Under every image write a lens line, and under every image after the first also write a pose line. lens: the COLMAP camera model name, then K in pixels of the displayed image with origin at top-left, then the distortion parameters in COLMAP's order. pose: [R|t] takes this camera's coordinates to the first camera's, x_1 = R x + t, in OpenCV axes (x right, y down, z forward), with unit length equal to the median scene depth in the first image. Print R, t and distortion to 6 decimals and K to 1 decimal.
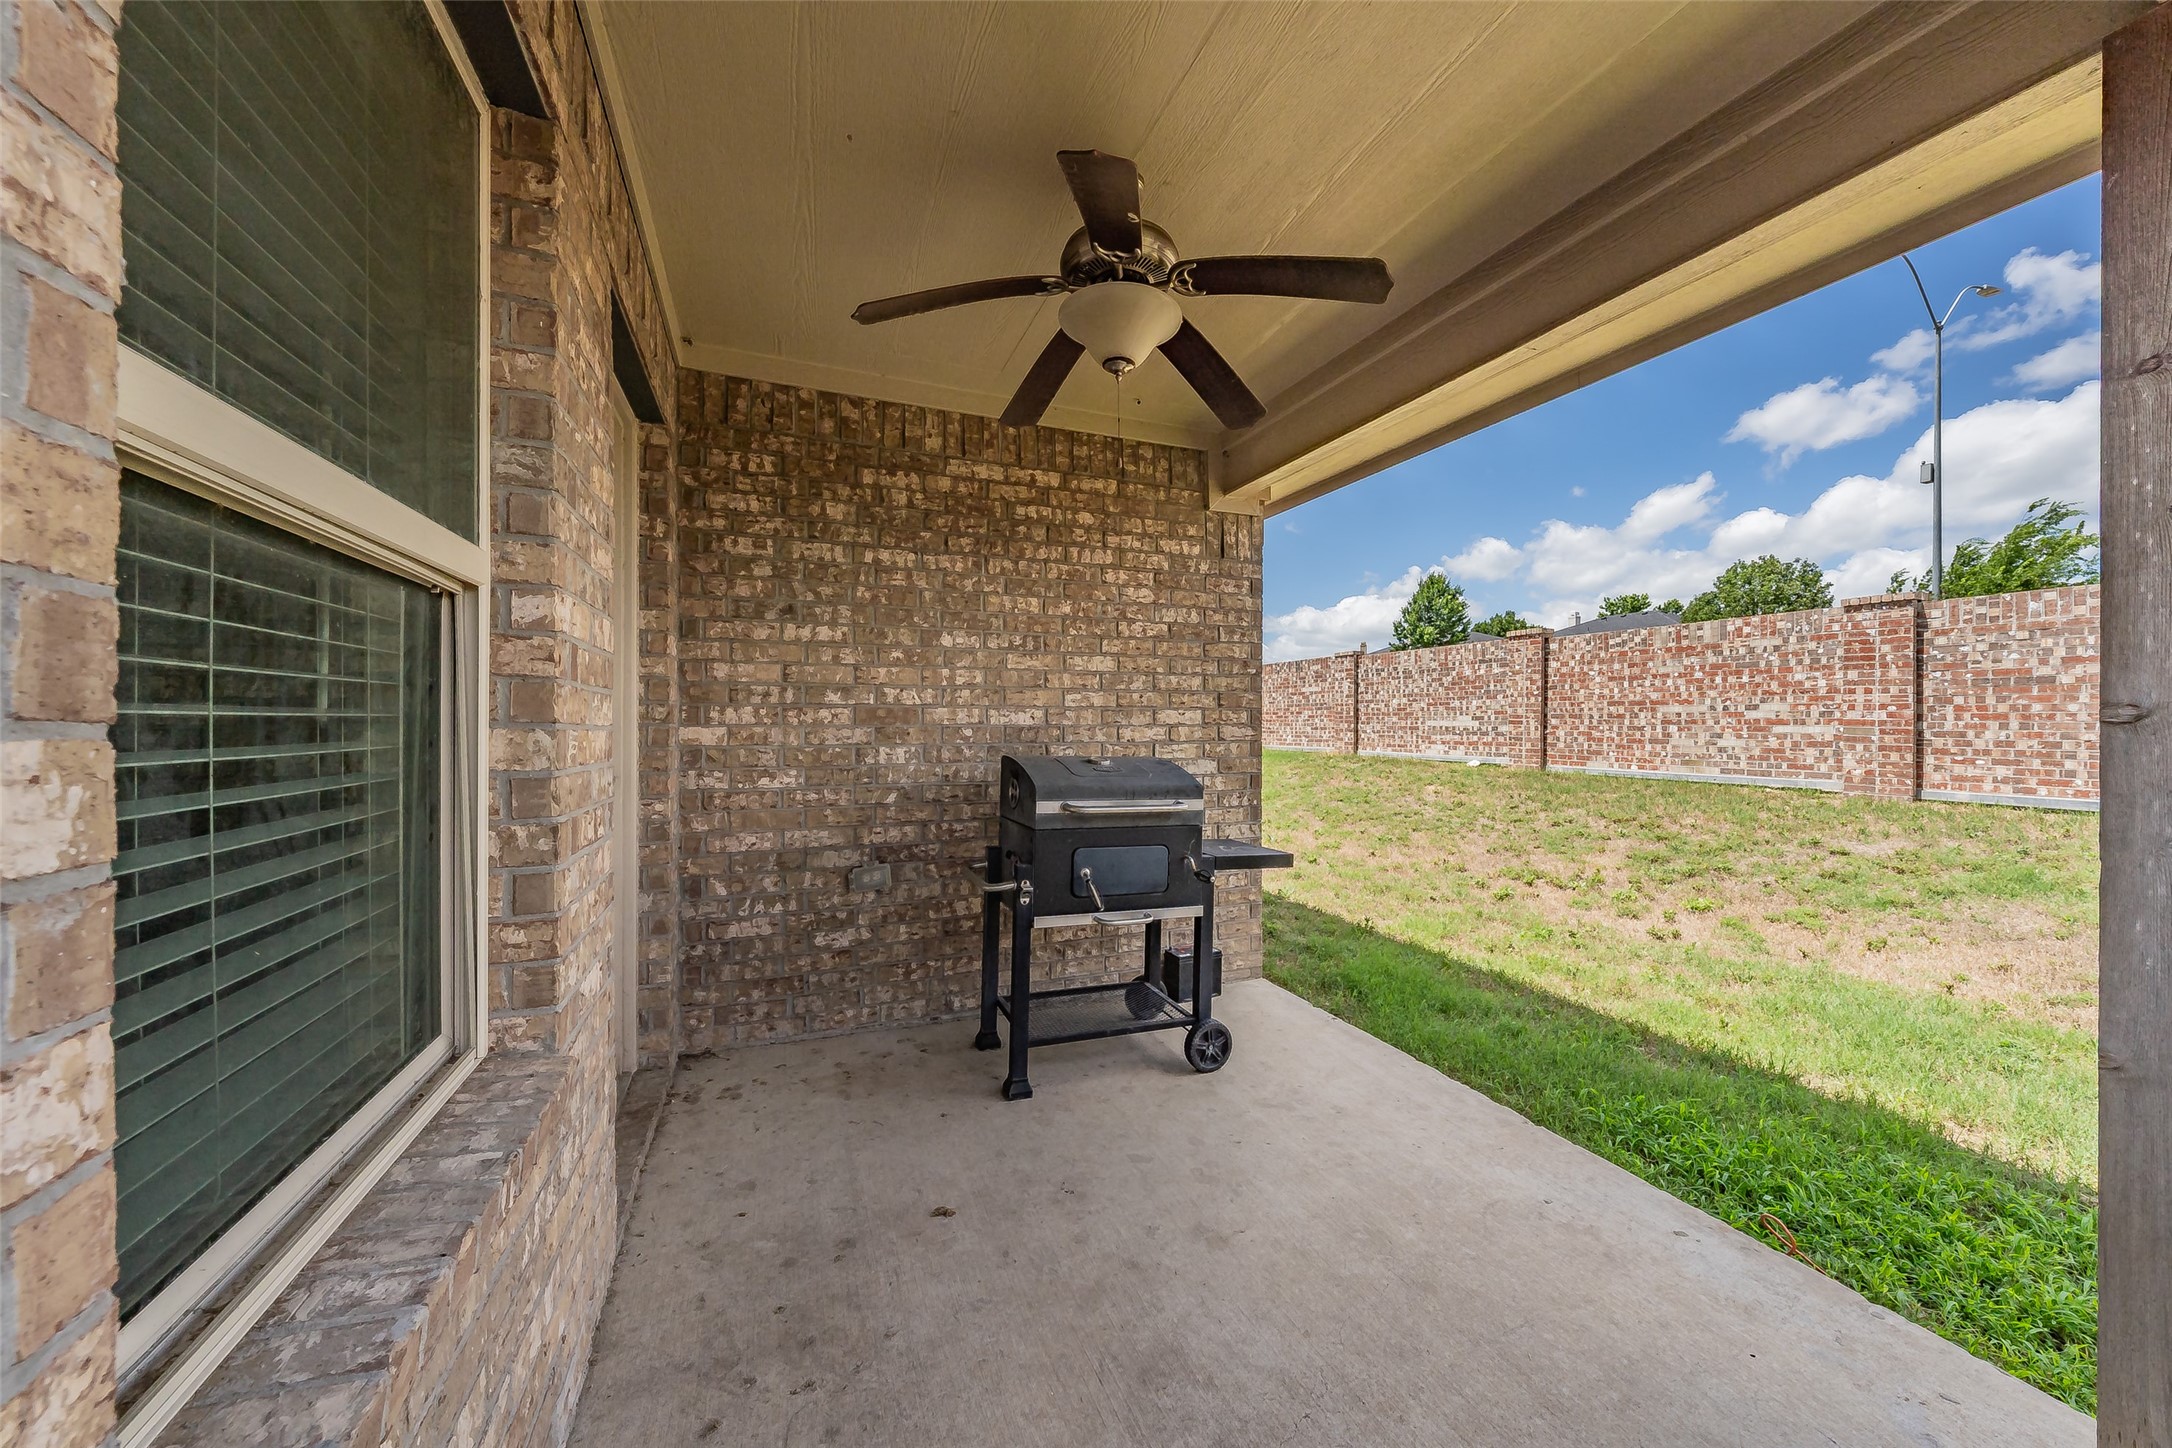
lens RADIAL K [[773.8, 0, 1108.7], [0, 773.8, 720.3], [0, 0, 1]] dist [0.000868, 0.000539]
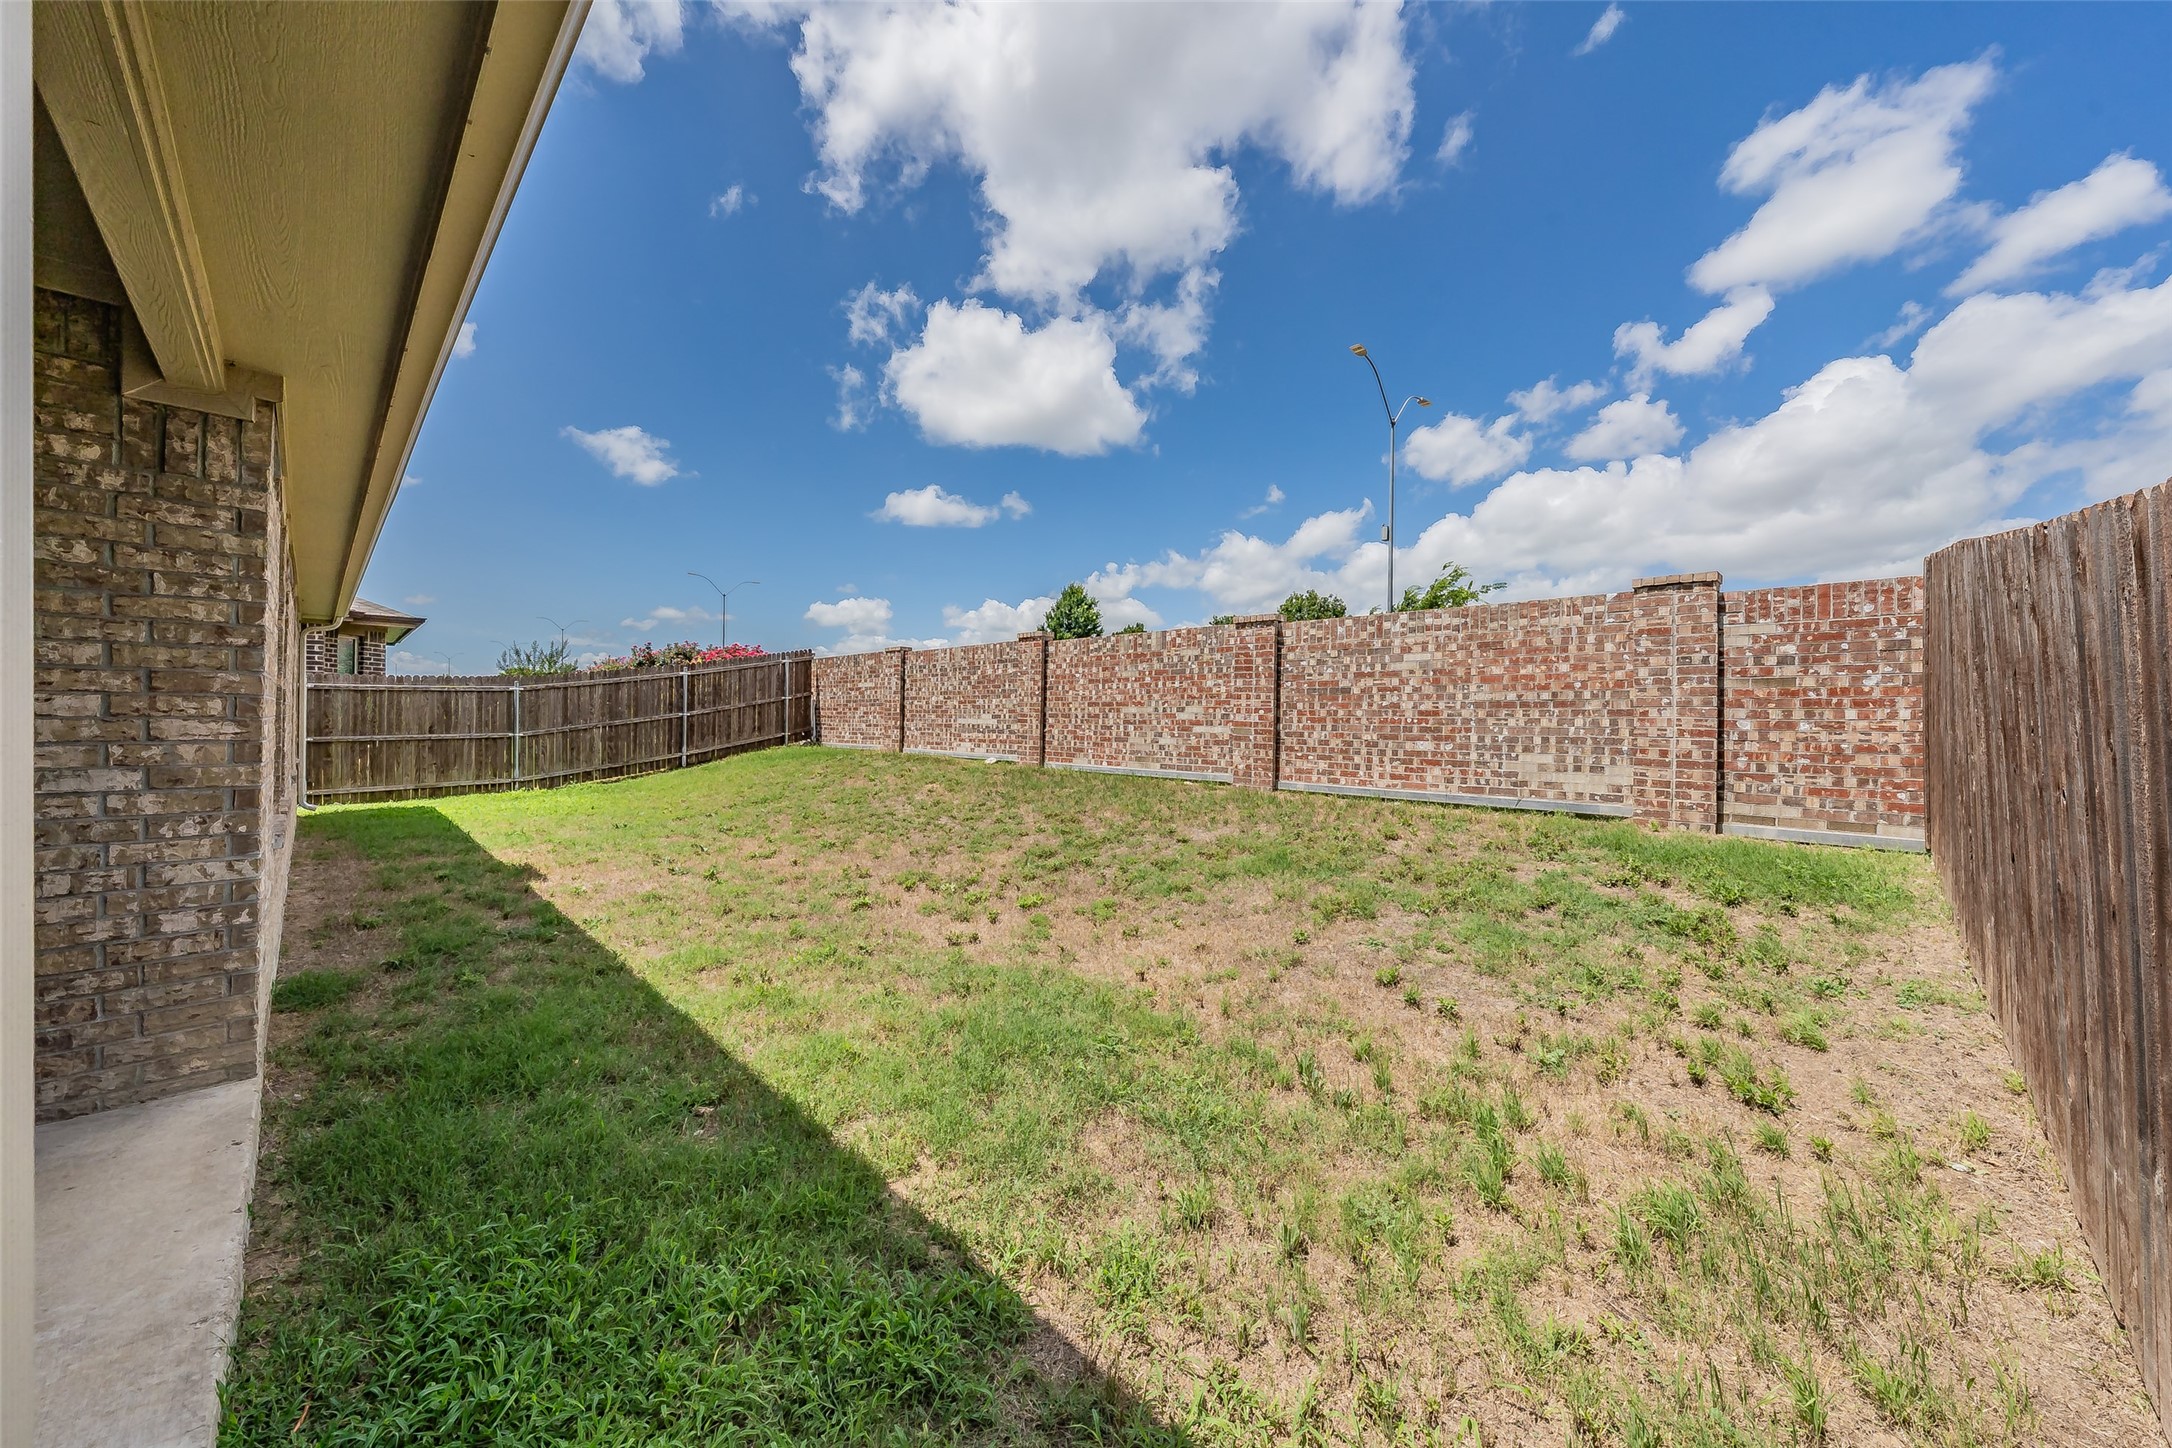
lens RADIAL K [[758.8, 0, 1086.5], [0, 758.8, 718.1], [0, 0, 1]] dist [-0.000593, 0.000263]
pose [[0.924235, 0.012001, 0.381635, 0.317602], [-0.012526, 0.999921, -0.001110, -0.001554], [-0.381618, -0.003755, 0.924312, 0.037417]]
